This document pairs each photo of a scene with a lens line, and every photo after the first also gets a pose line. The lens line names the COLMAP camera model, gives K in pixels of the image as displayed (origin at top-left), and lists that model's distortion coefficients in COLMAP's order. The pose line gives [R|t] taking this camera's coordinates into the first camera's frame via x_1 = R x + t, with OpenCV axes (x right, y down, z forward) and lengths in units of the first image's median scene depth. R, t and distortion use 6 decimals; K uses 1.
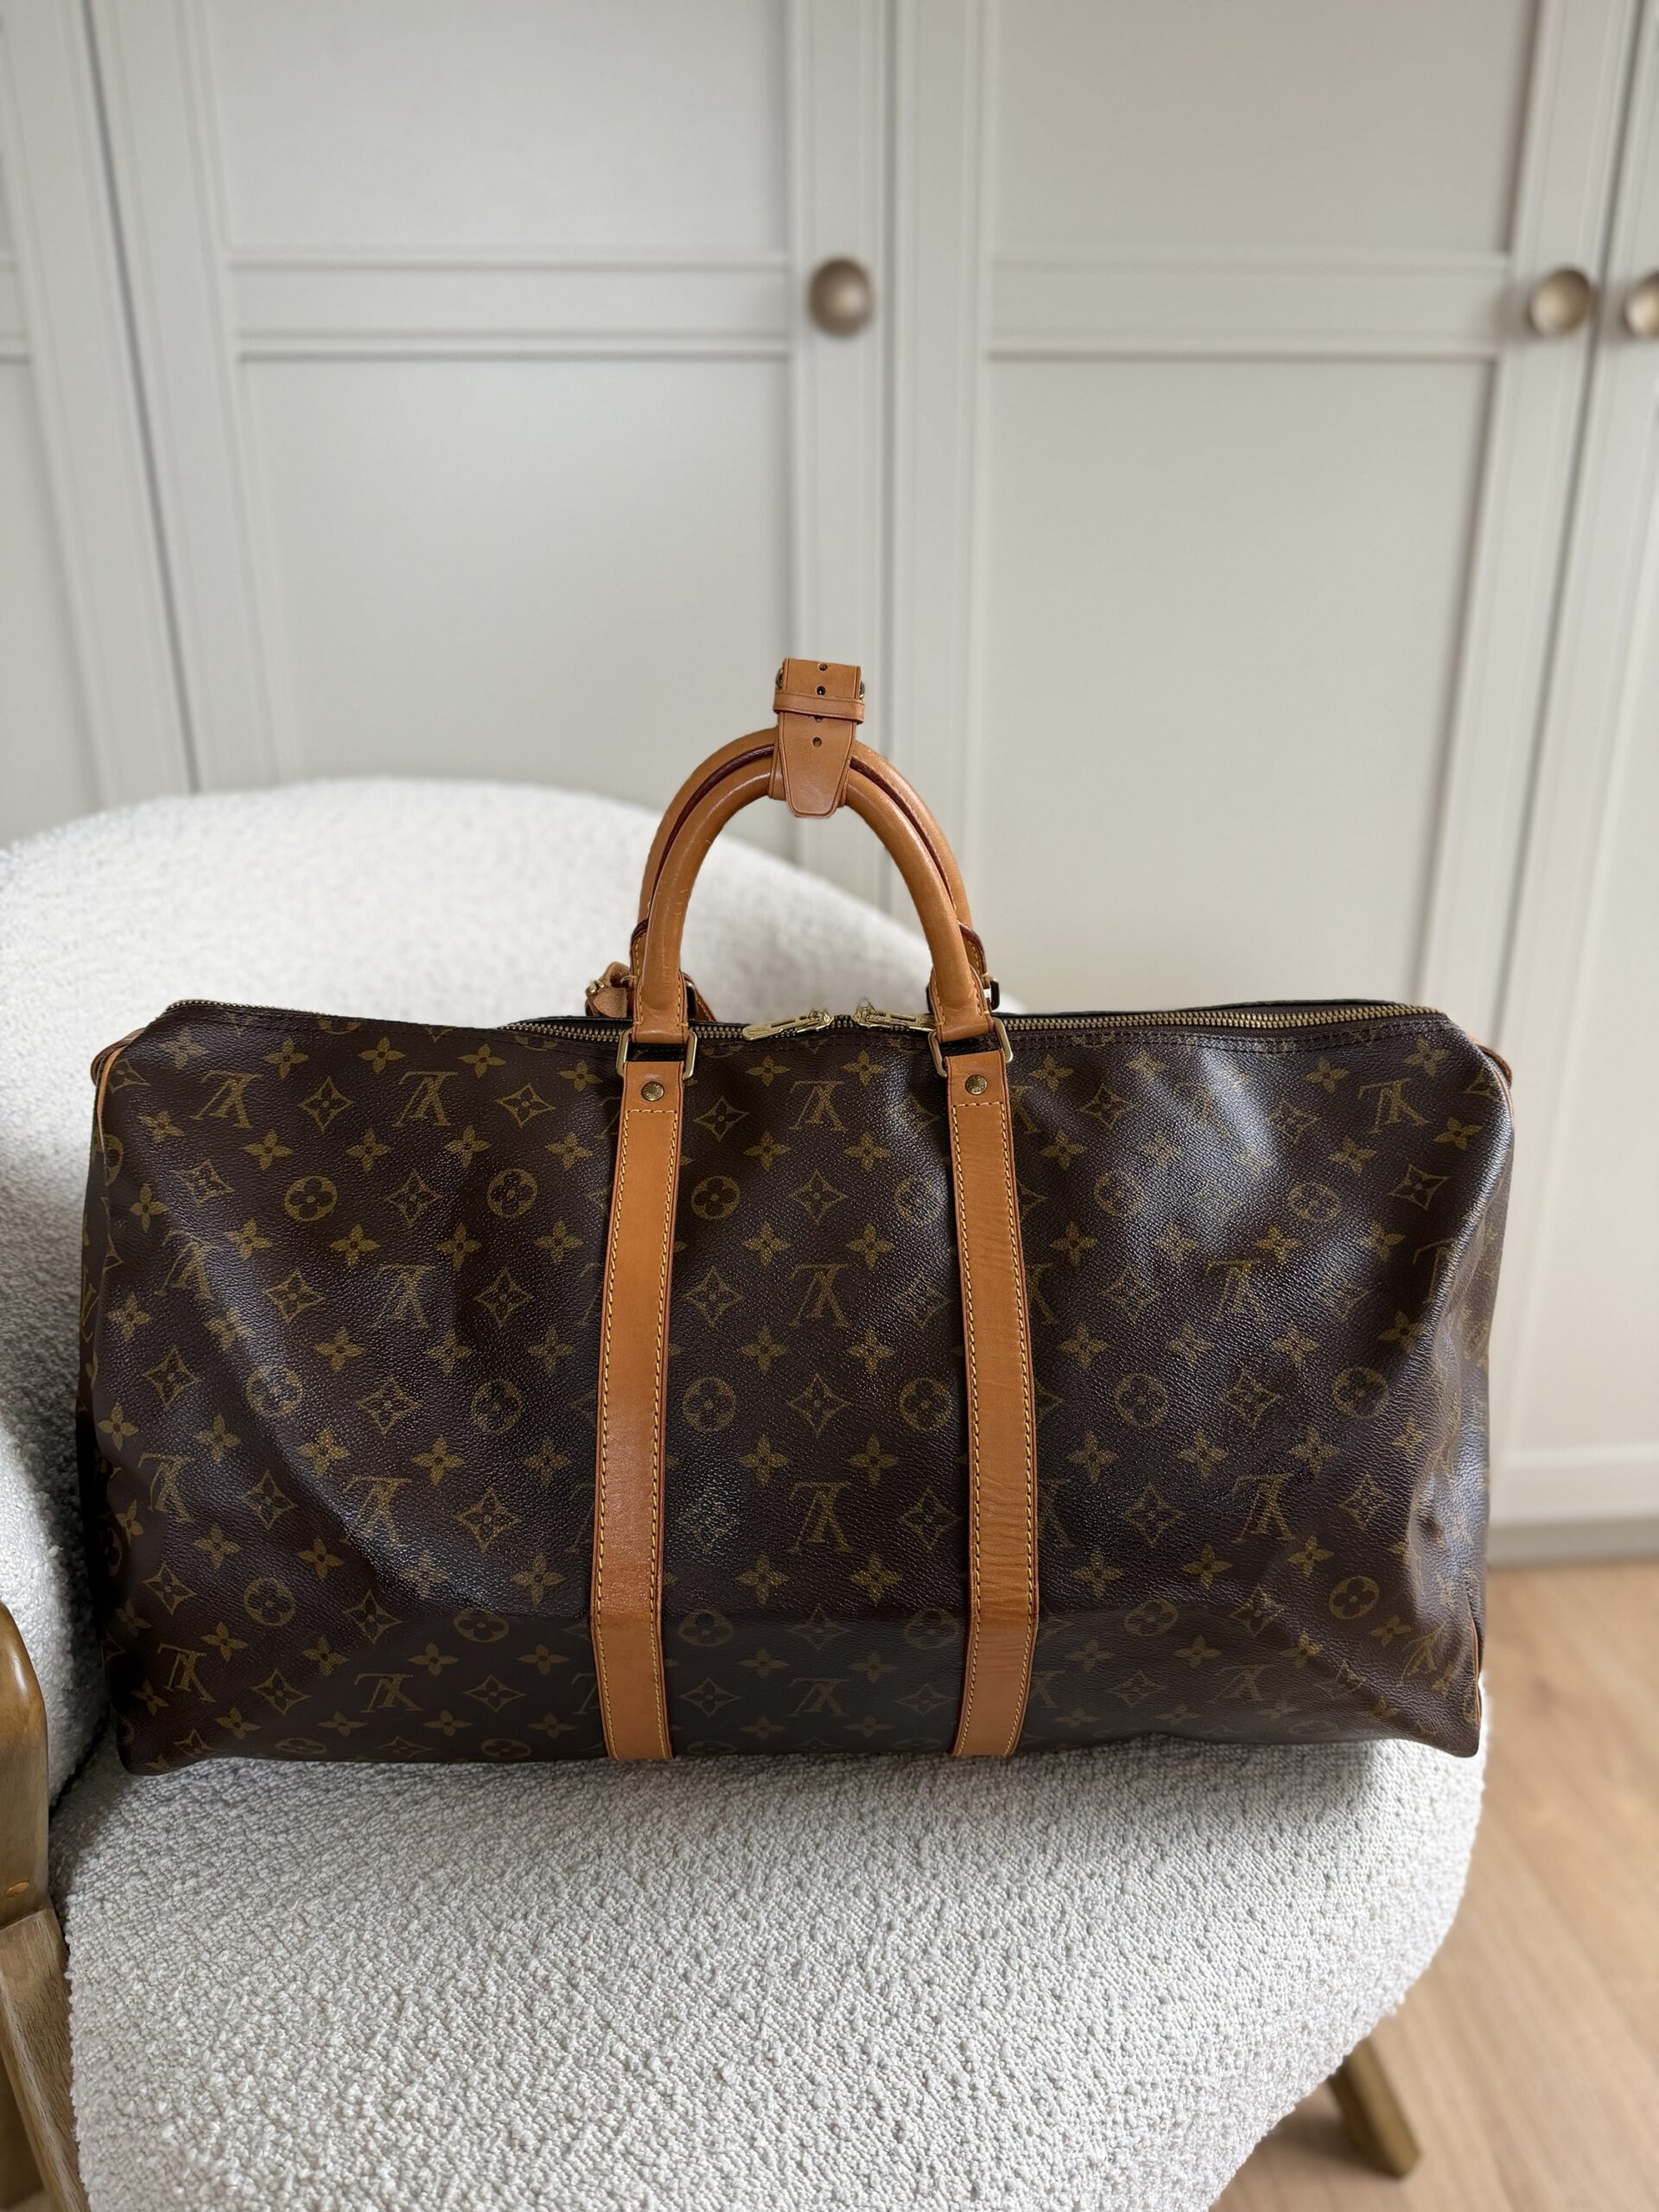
lens RADIAL K [[1612.4, 0, 827.1], [0, 1612.4, 1101.6], [0, 0, 1]] dist [0.001862, -0.006175]
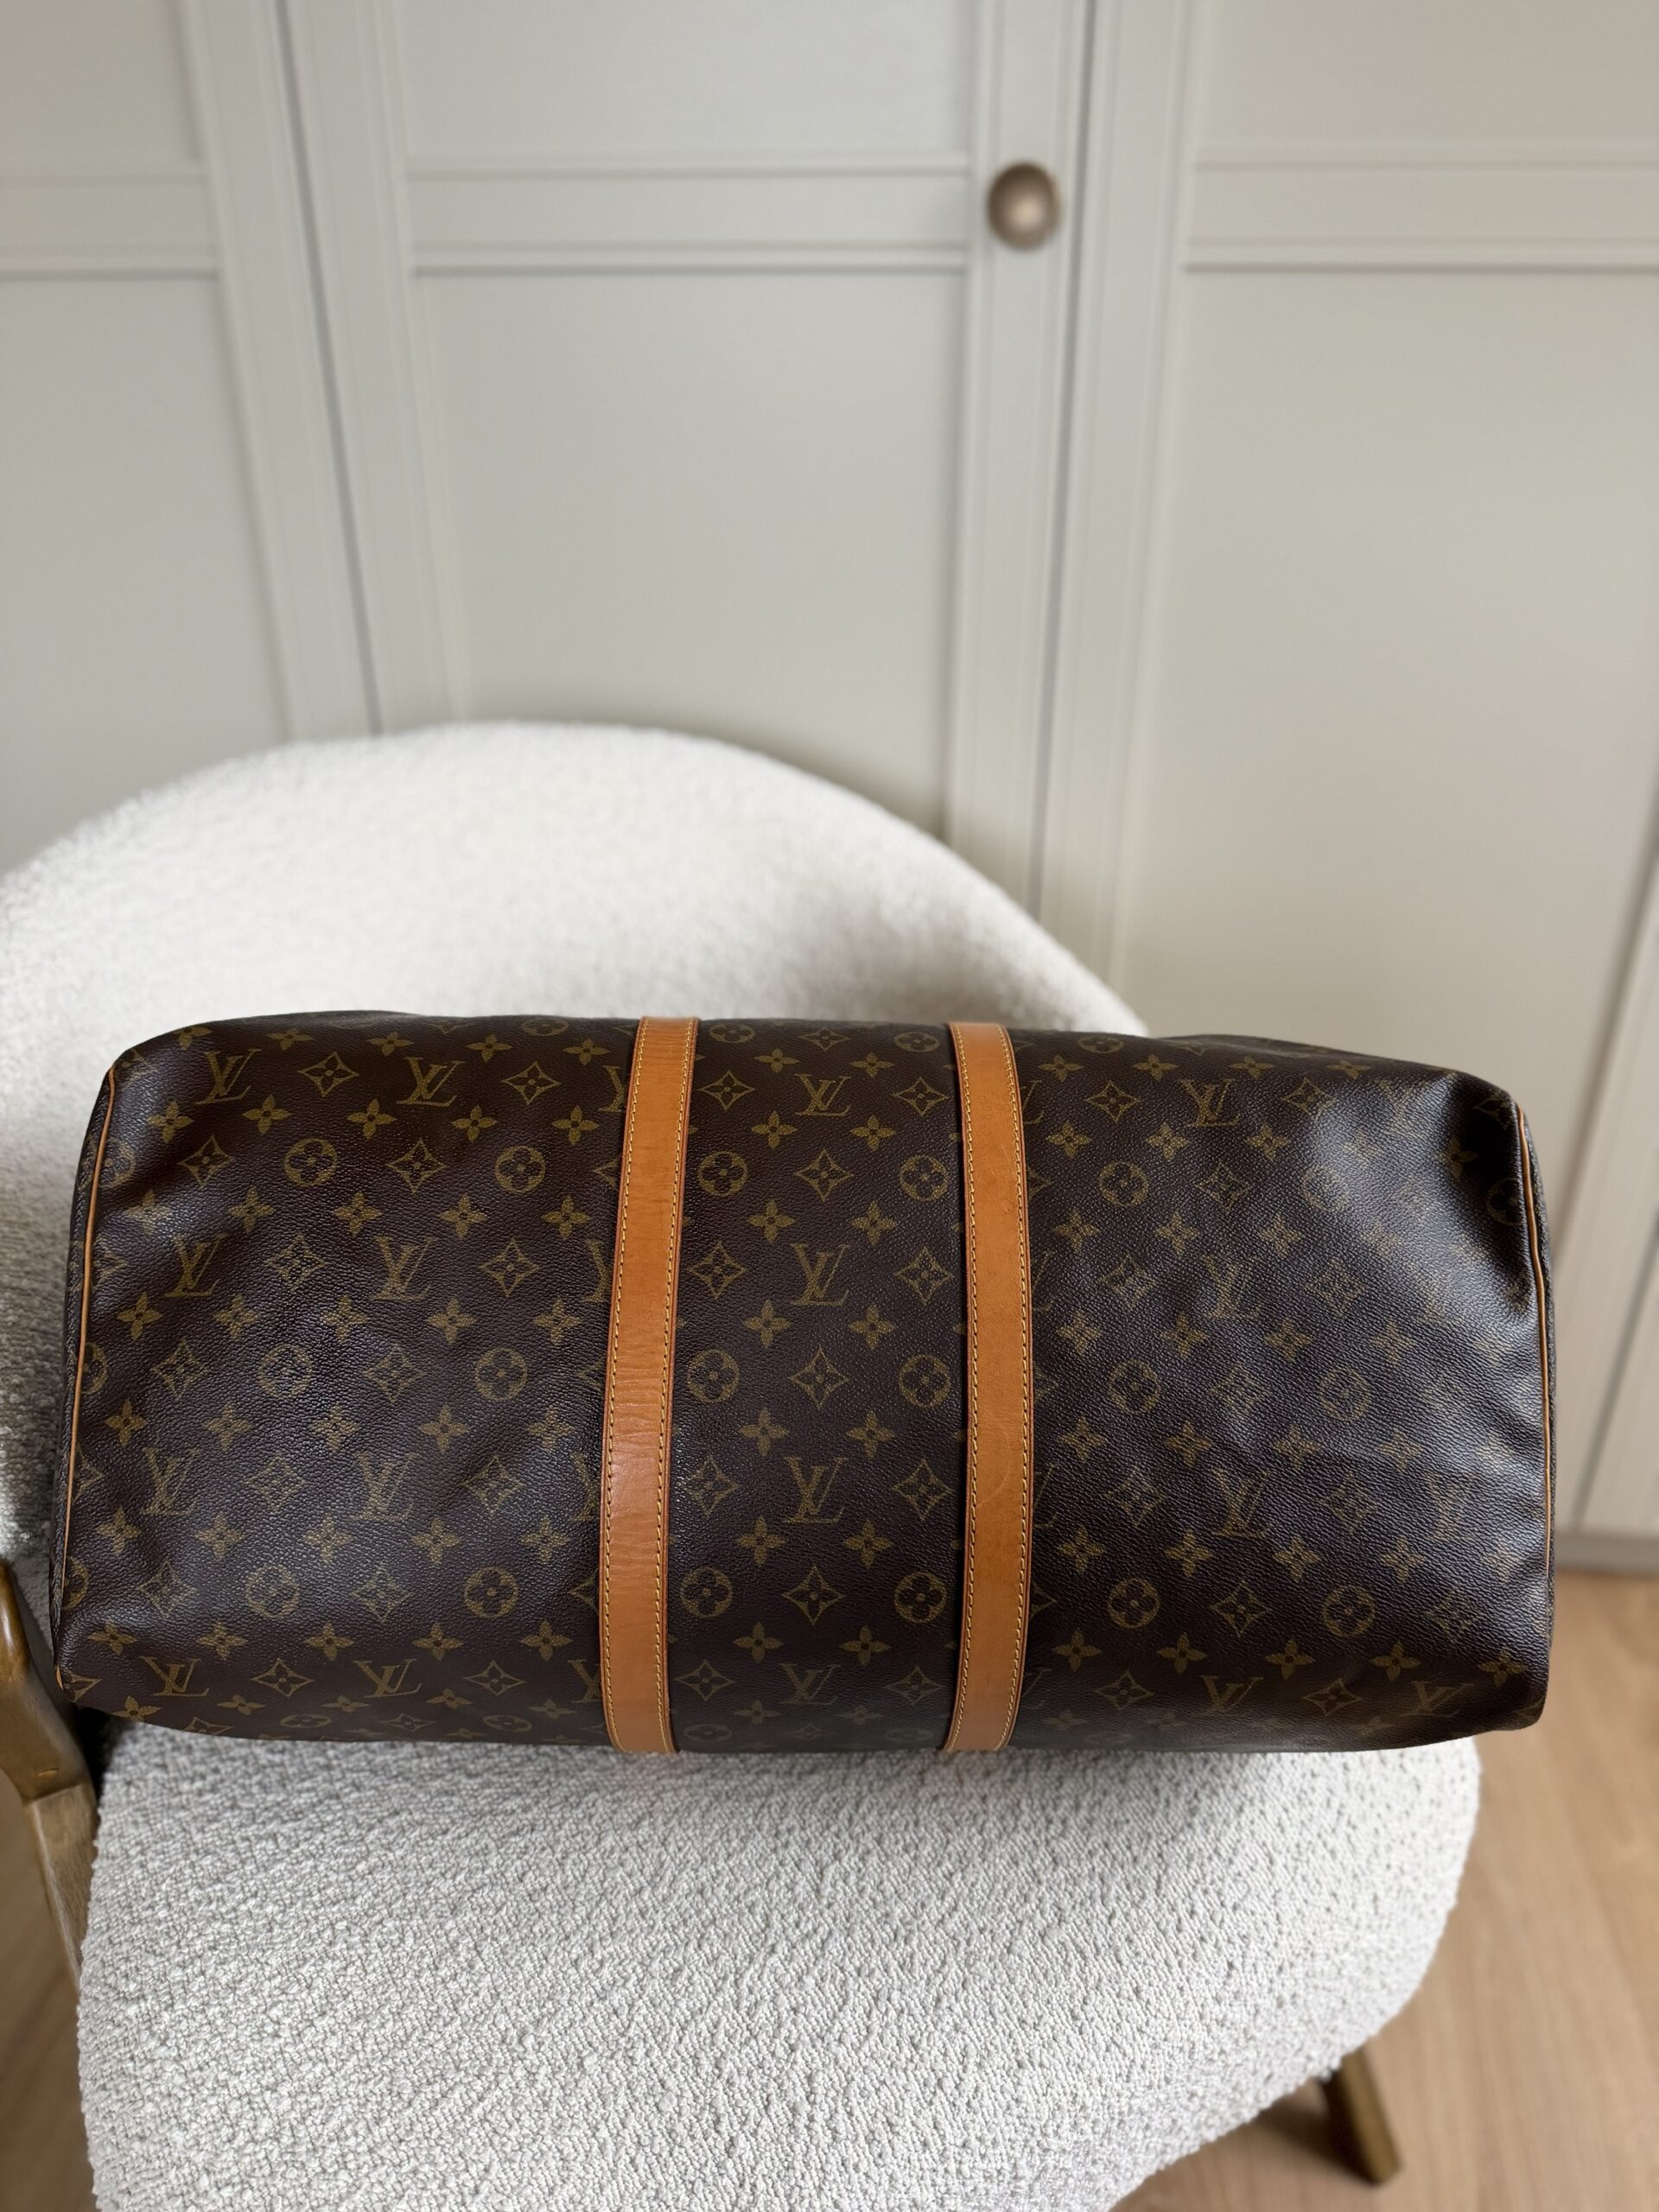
lens RADIAL K [[1624.7, 0, 822.1], [0, 1624.7, 1106.6], [0, 0, 1]] dist [-0.004672, 0.000544]
pose [[0.978693, 0.097632, -0.180633, 0.212544], [-0.074736, 0.988759, 0.129497, -0.183838], [0.191246, -0.113238, 0.974988, 0.021207]]
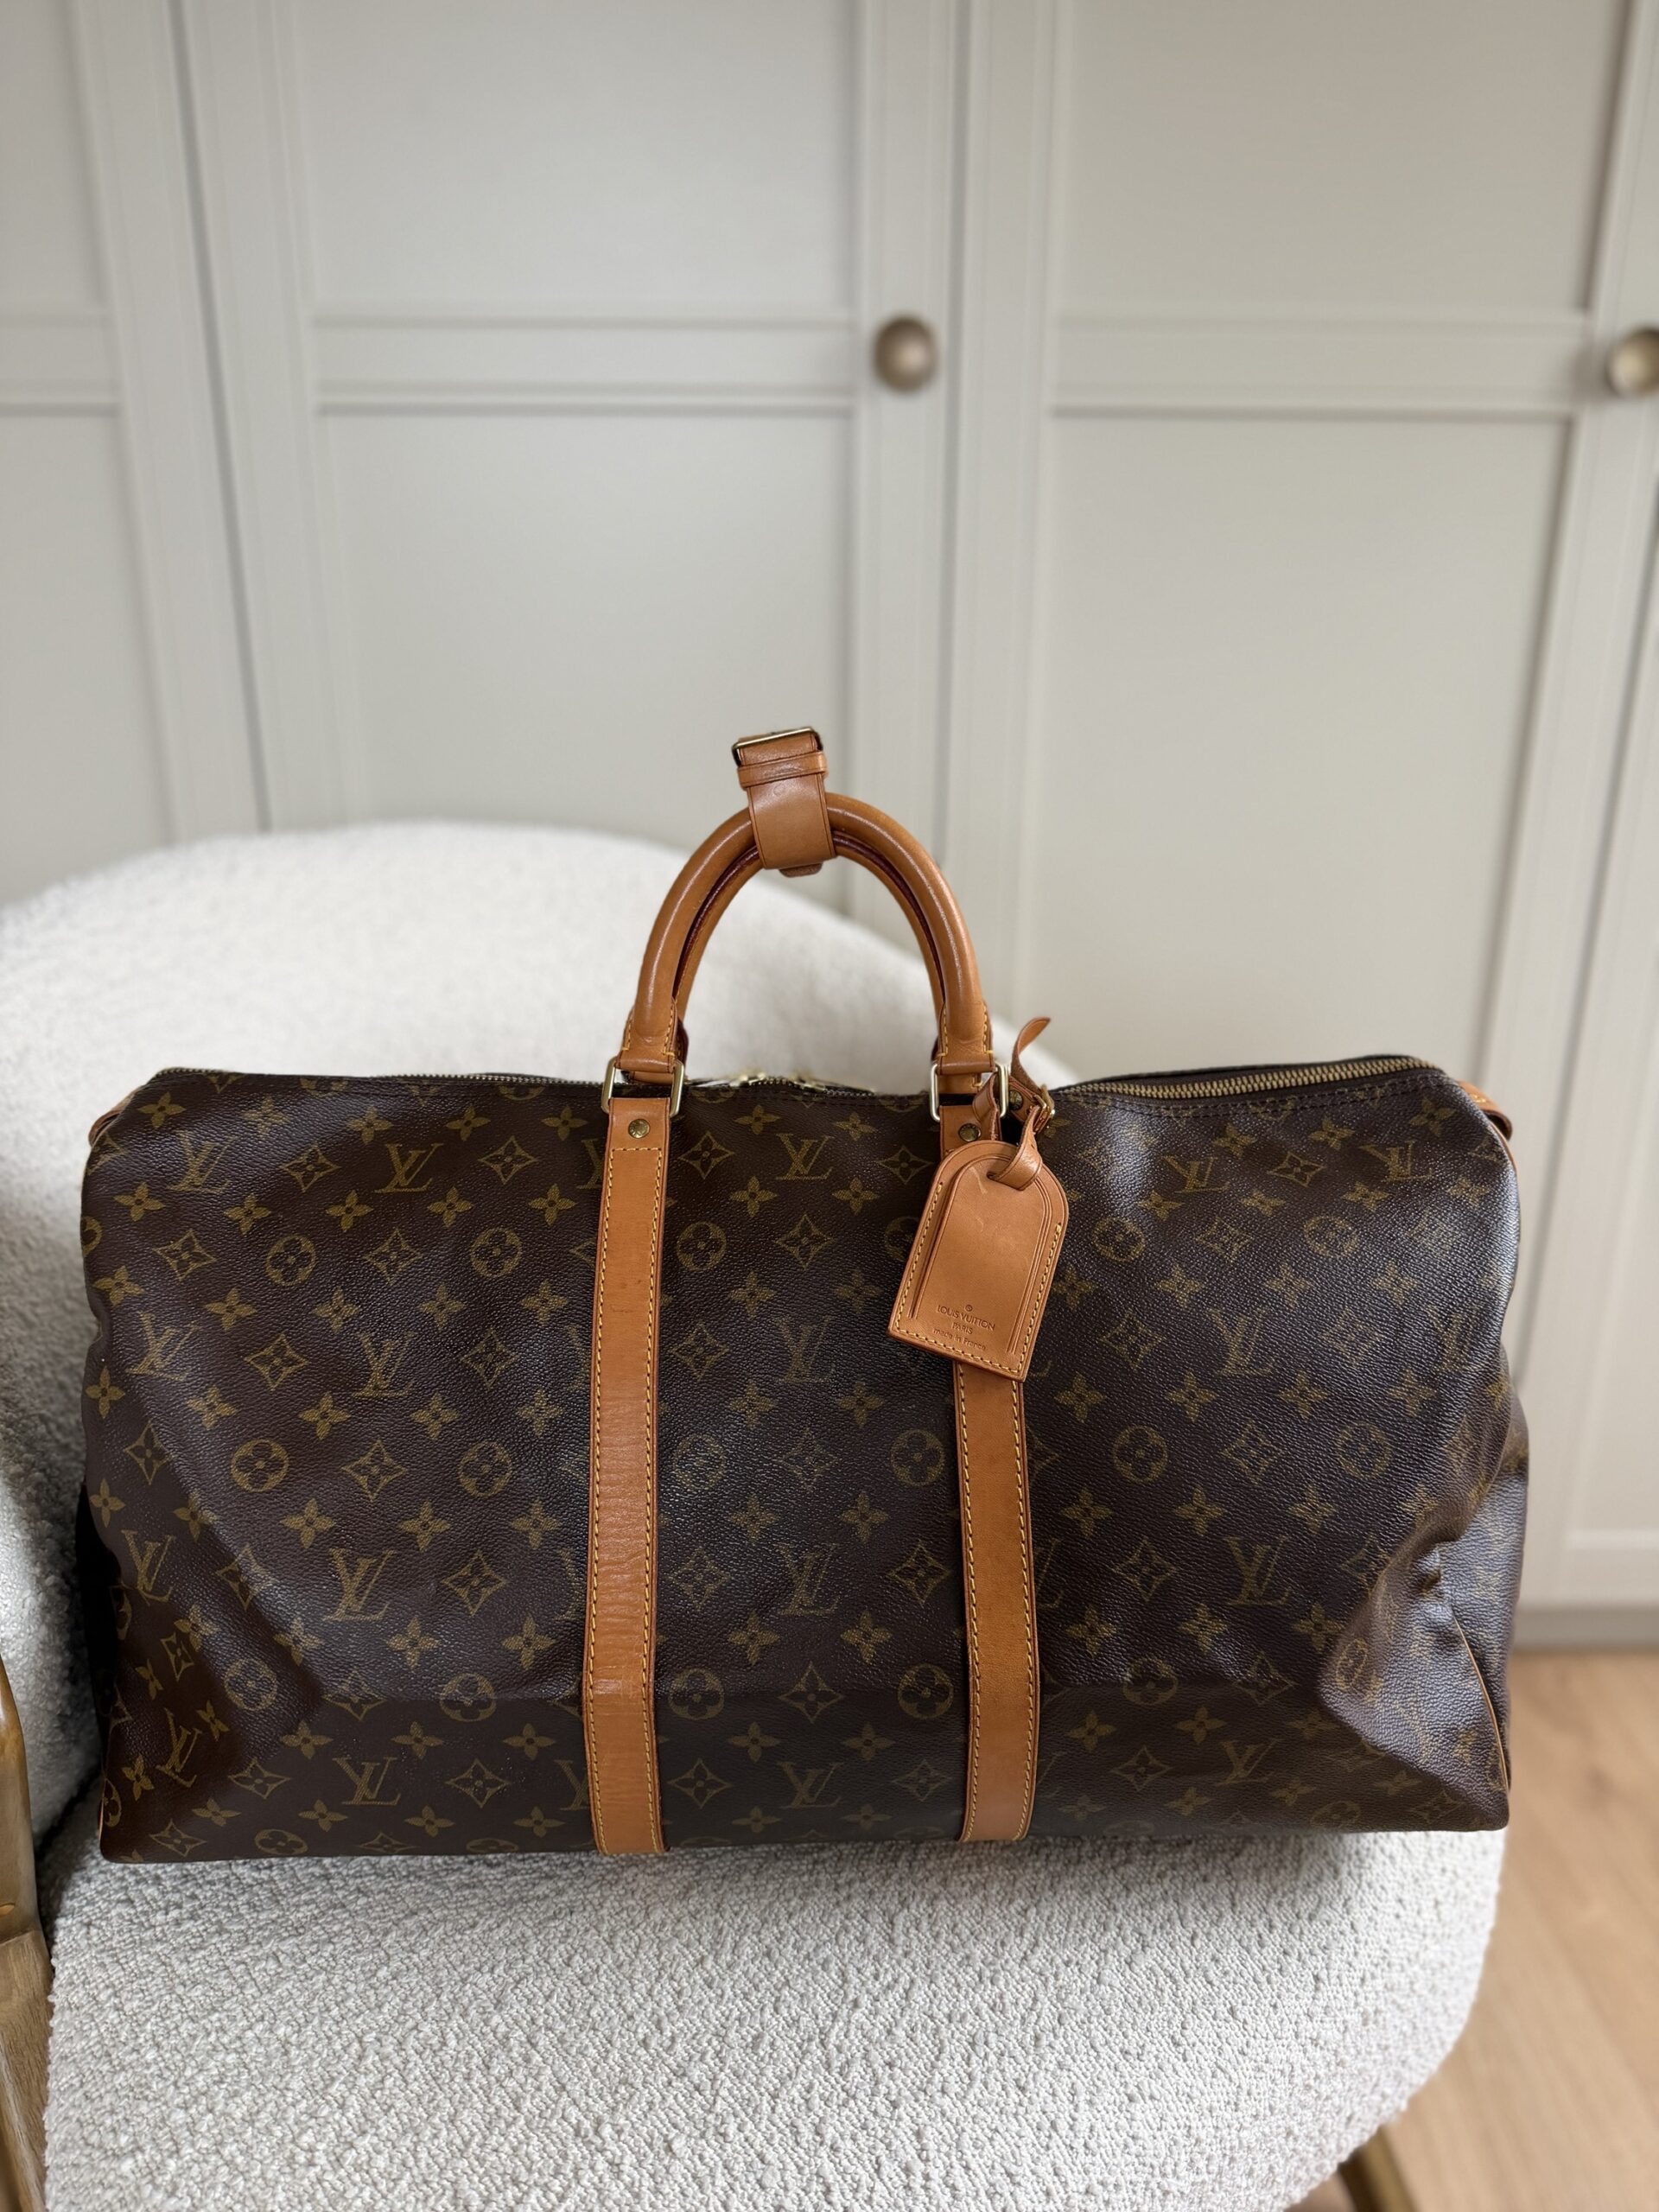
lens RADIAL K [[1612.4, 0, 827.1], [0, 1612.4, 1101.6], [0, 0, 1]] dist [0.001862, -0.006175]
pose [[0.997773, 0.031337, -0.058888, 0.062982], [-0.032490, 0.999297, -0.018720, -0.021386], [0.058260, 0.020592, 0.998089, 0.002718]]
